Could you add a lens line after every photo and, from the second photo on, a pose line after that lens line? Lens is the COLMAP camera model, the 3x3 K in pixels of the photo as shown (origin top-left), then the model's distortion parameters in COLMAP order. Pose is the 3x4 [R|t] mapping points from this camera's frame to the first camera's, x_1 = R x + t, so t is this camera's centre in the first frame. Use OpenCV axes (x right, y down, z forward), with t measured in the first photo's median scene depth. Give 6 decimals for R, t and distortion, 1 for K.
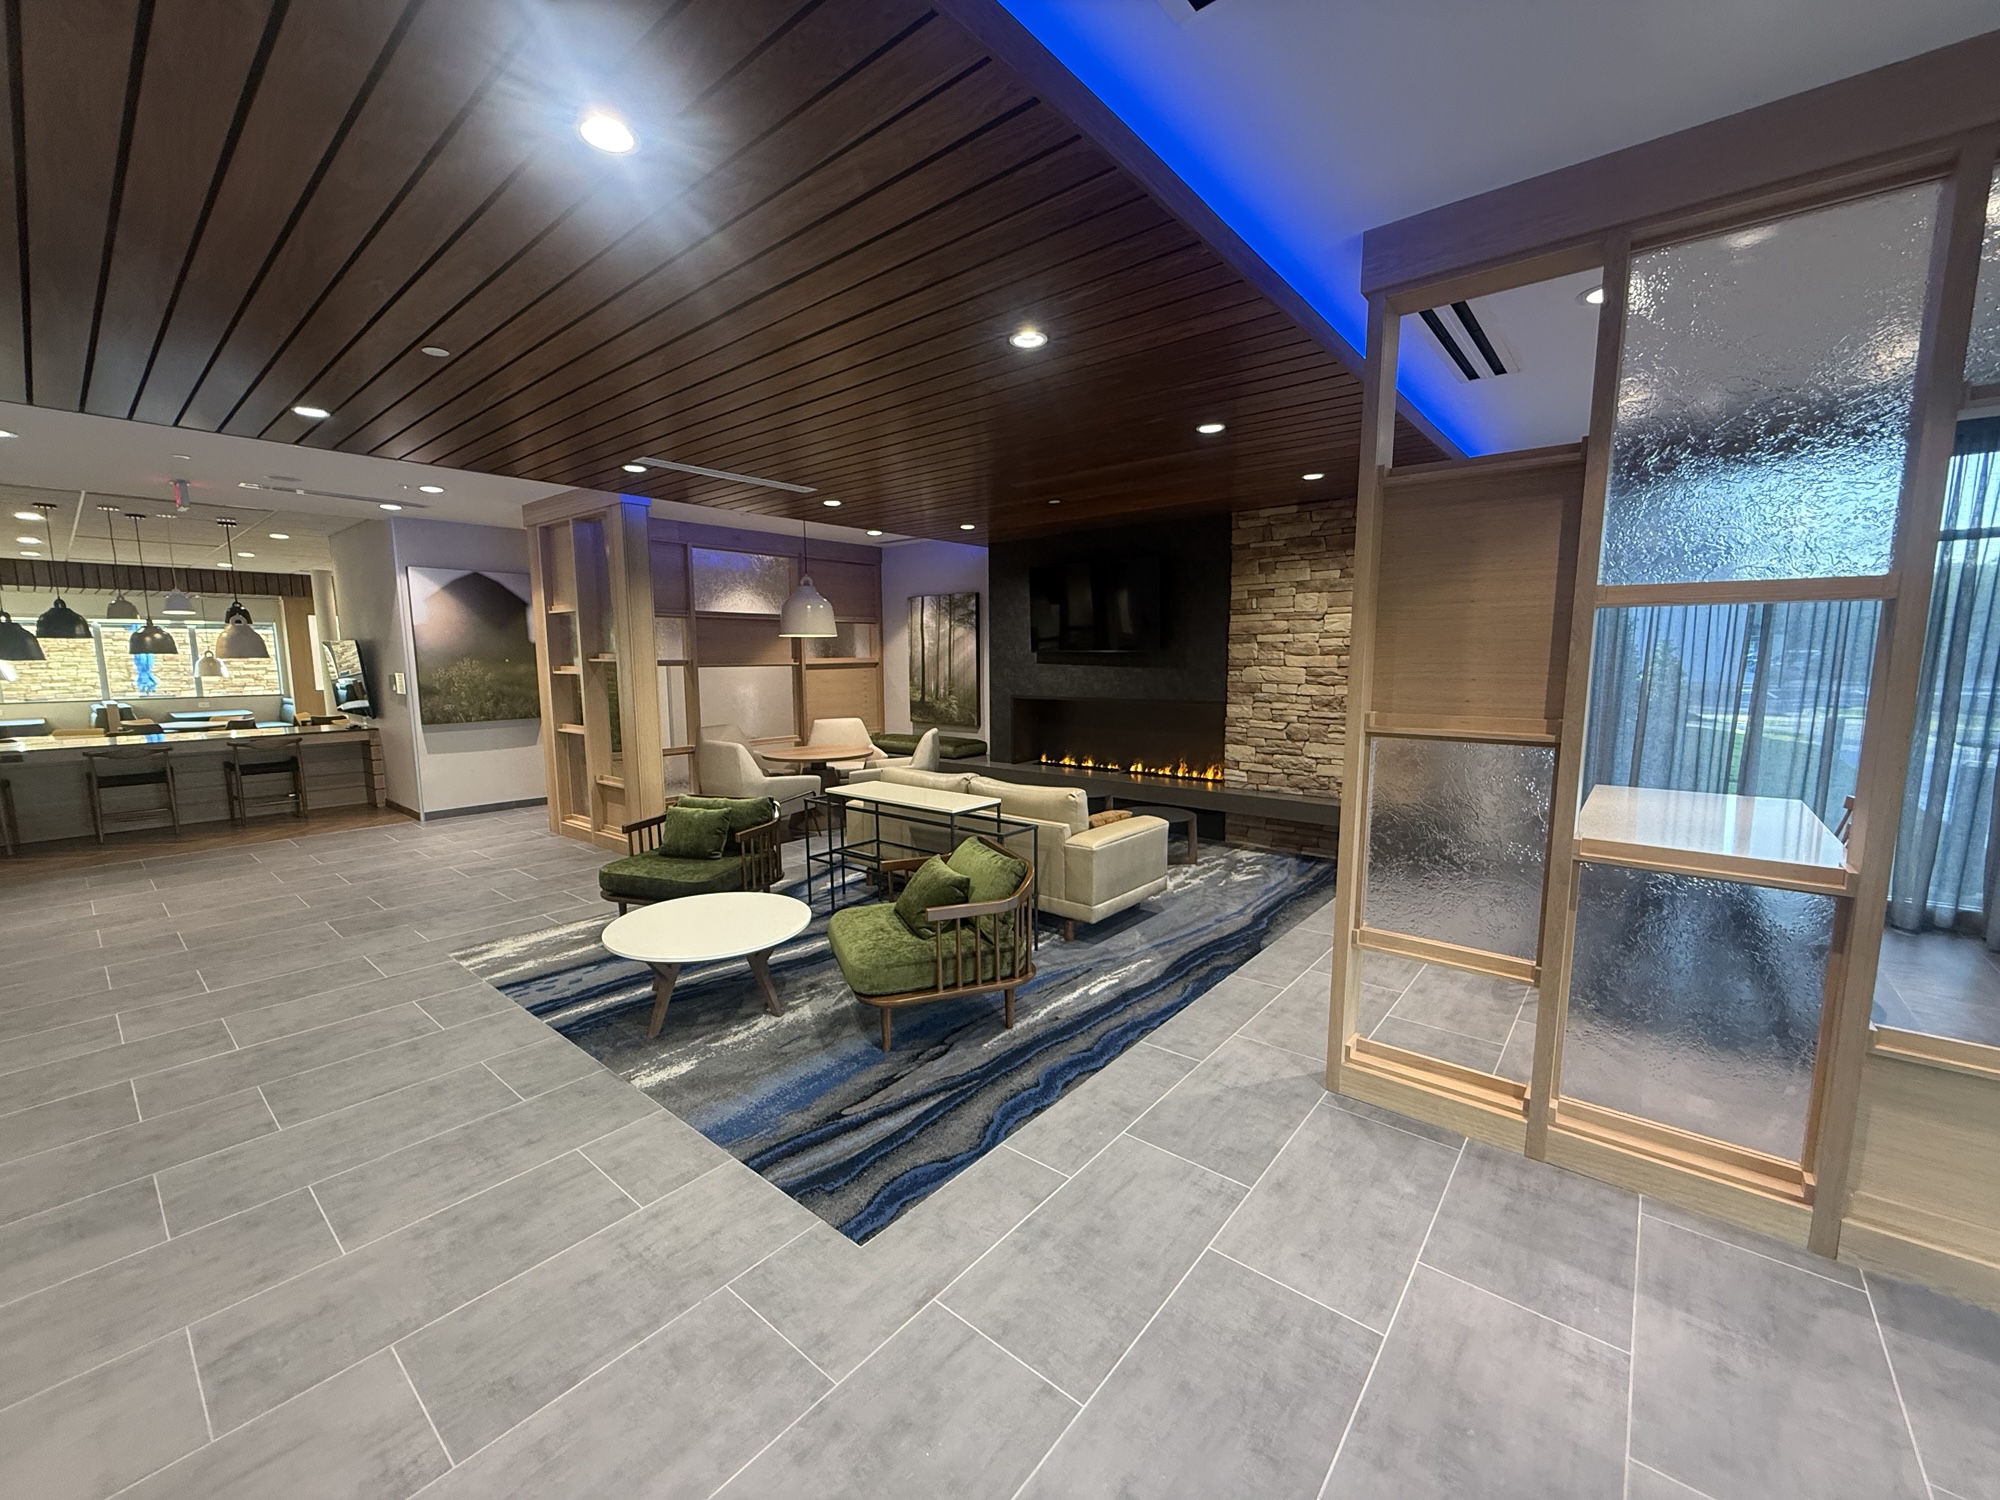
lens RADIAL K [[797.8, 0, 984.2], [0, 797.8, 751.5], [0, 0, 1]] dist [0.002674, 0.000581]
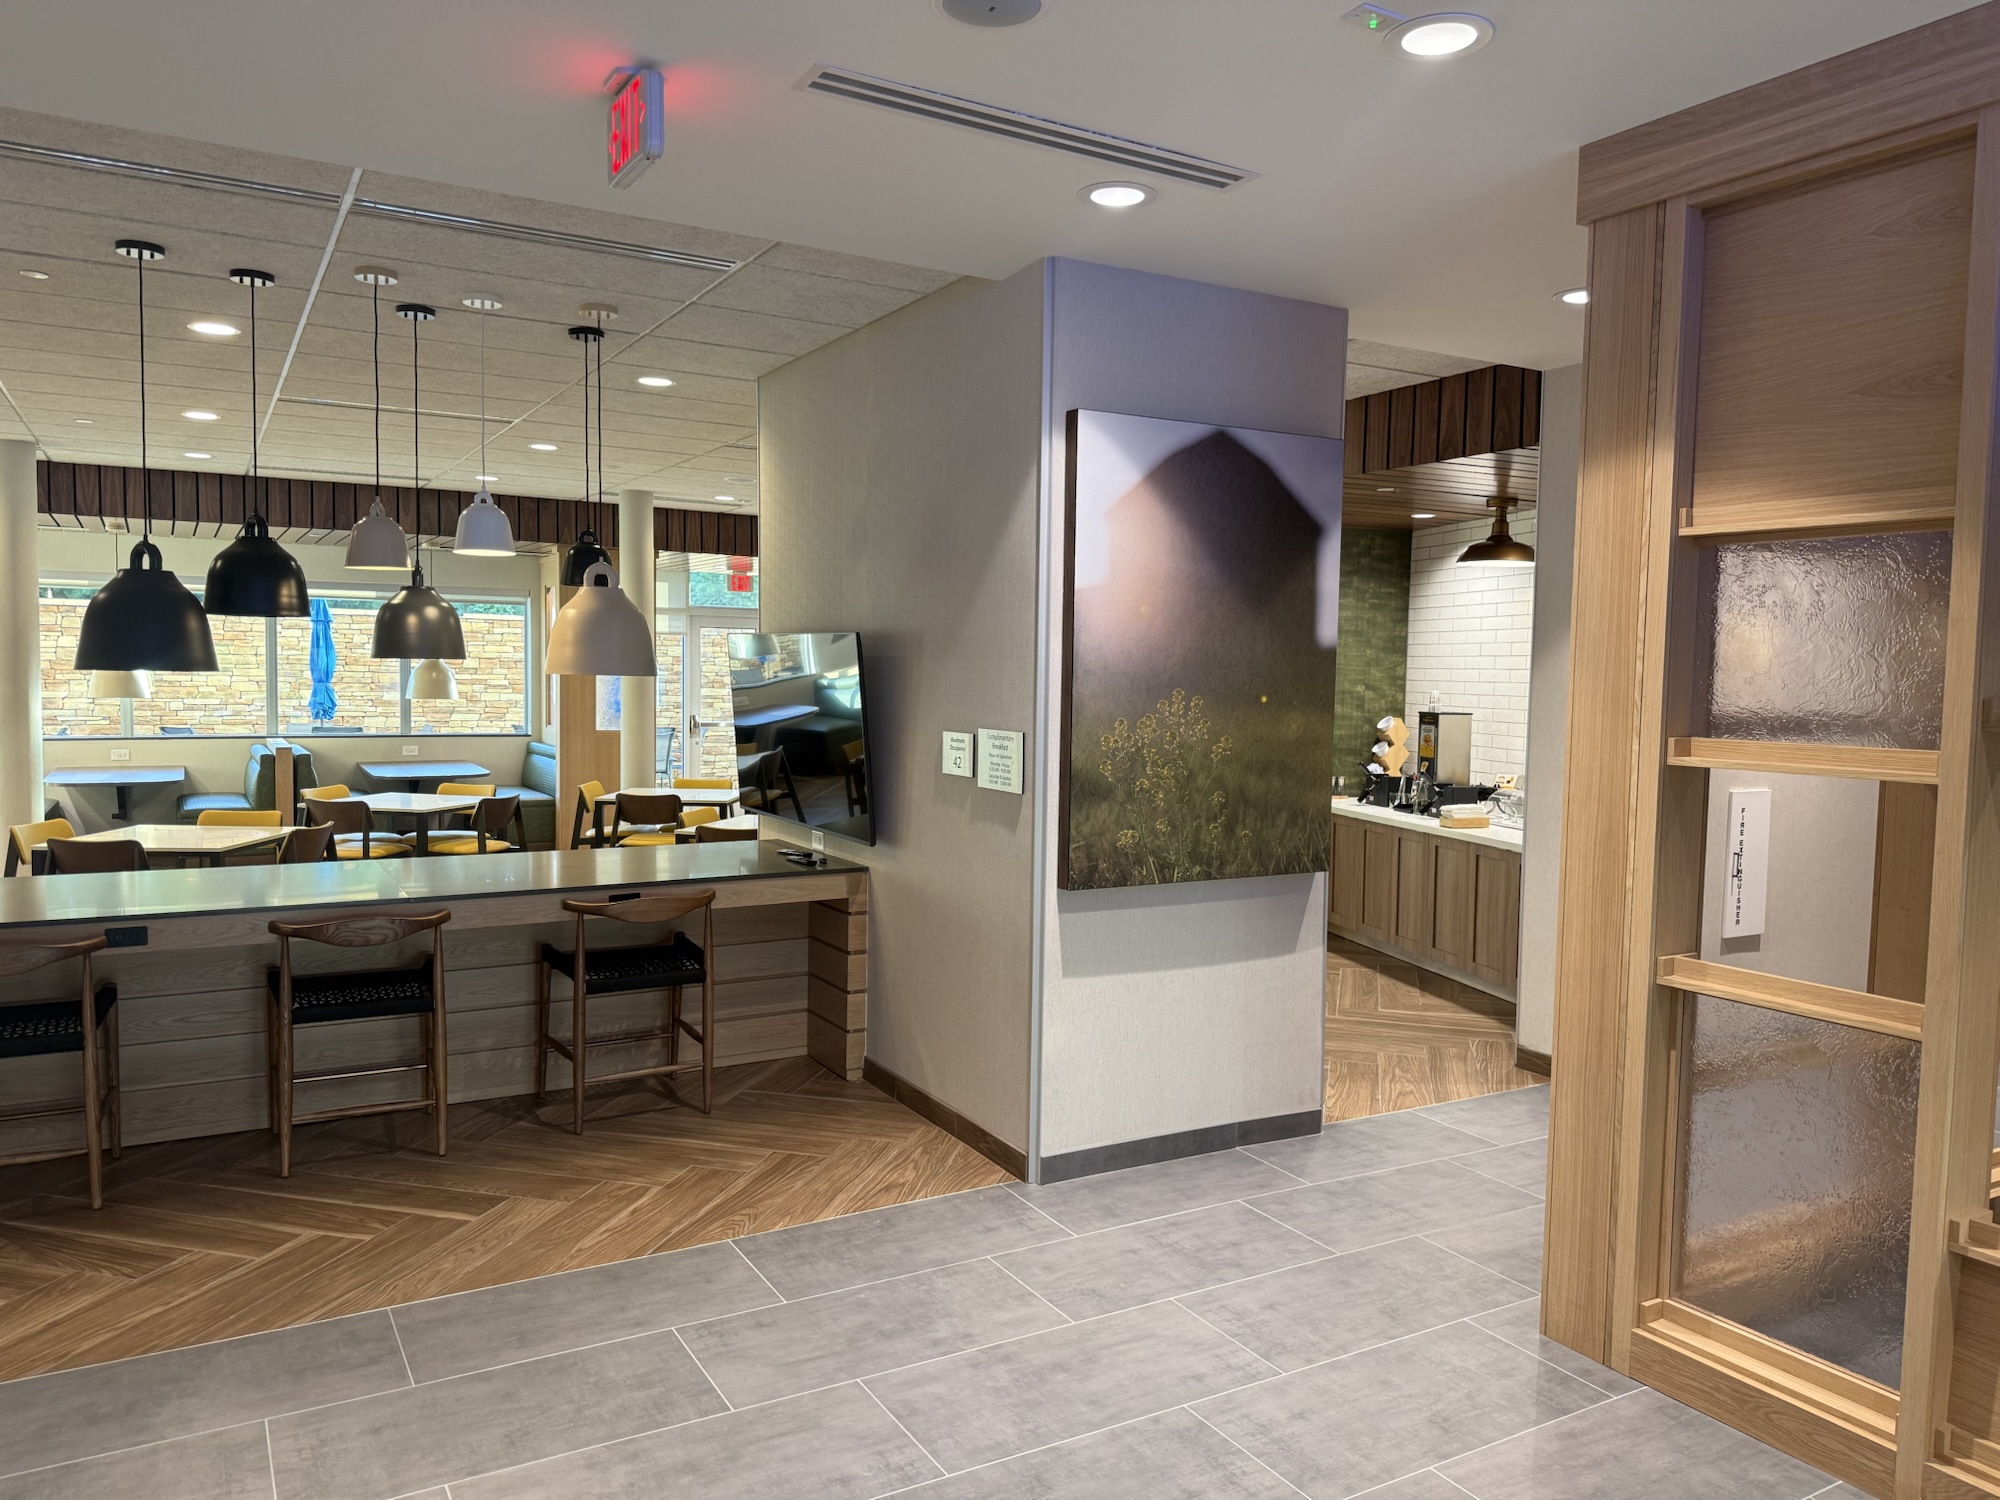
lens RADIAL K [[1417.6, 0, 1000.6], [0, 1417.6, 756.9], [0, 0, 1]] dist [0.047259, -0.052322]
pose [[0.941648, 0.042947, -0.333848, -0.412654], [-0.063702, 0.996641, -0.051468, -0.043145], [0.330516, 0.069732, 0.941221, 0.339293]]
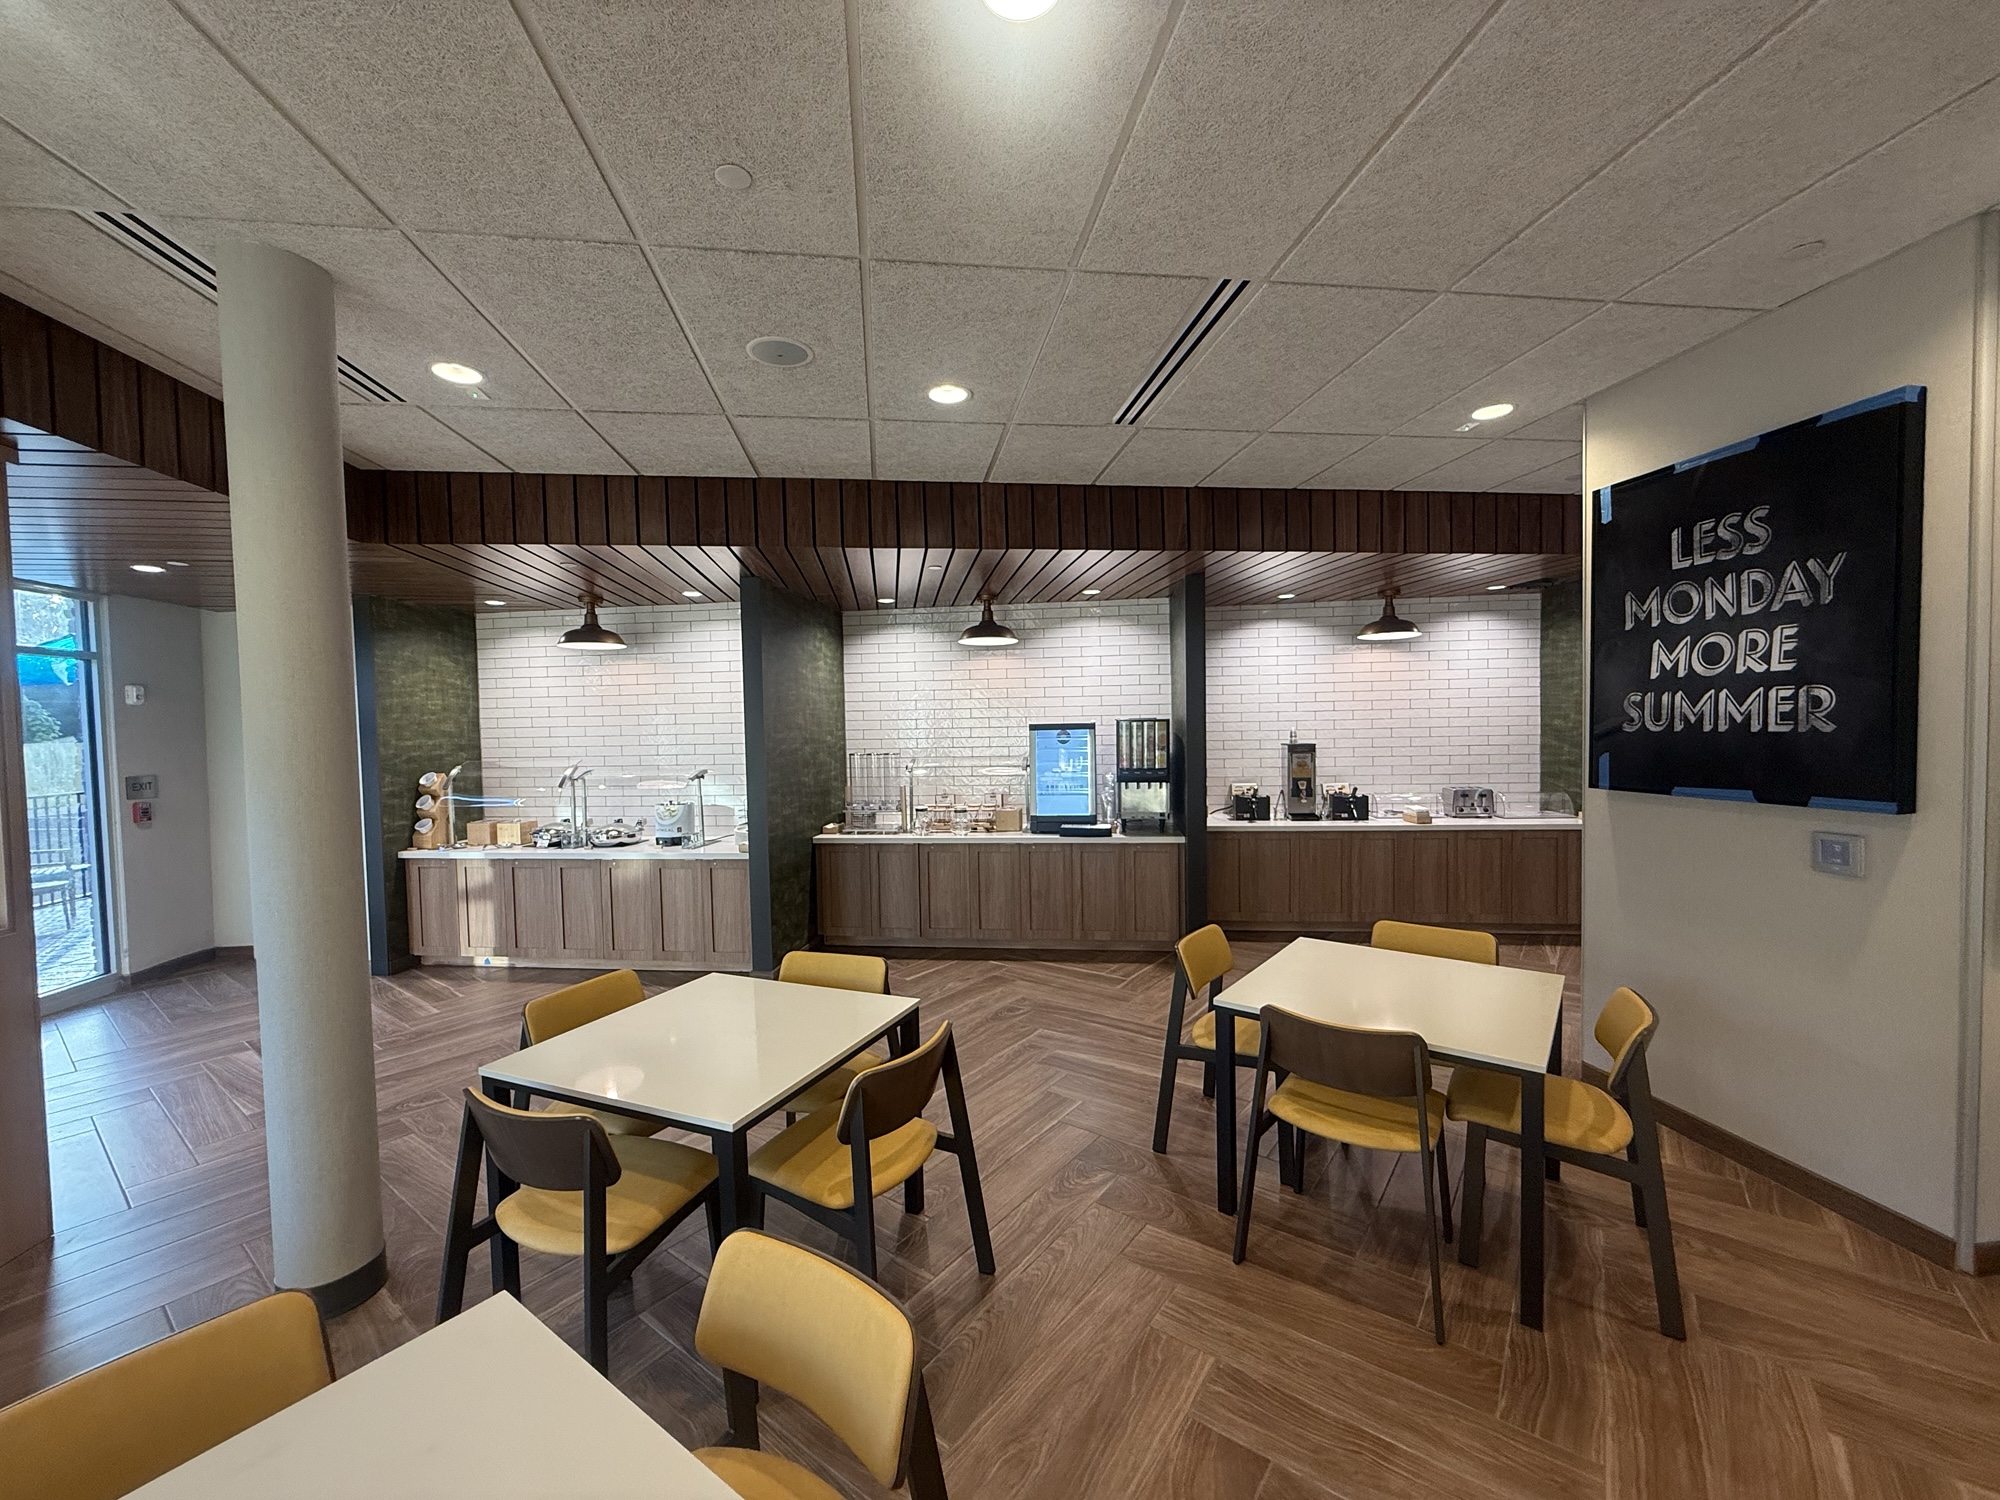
lens RADIAL K [[797.8, 0, 1003.9], [0, 797.8, 751.2], [0, 0, 1]] dist [0.002674, 0.000581]
pose [[0.656547, -0.030122, 0.753683, -0.525732], [0.107631, 0.992719, -0.054085, -0.056583], [-0.746566, 0.116629, 0.655009, 0.453376]]
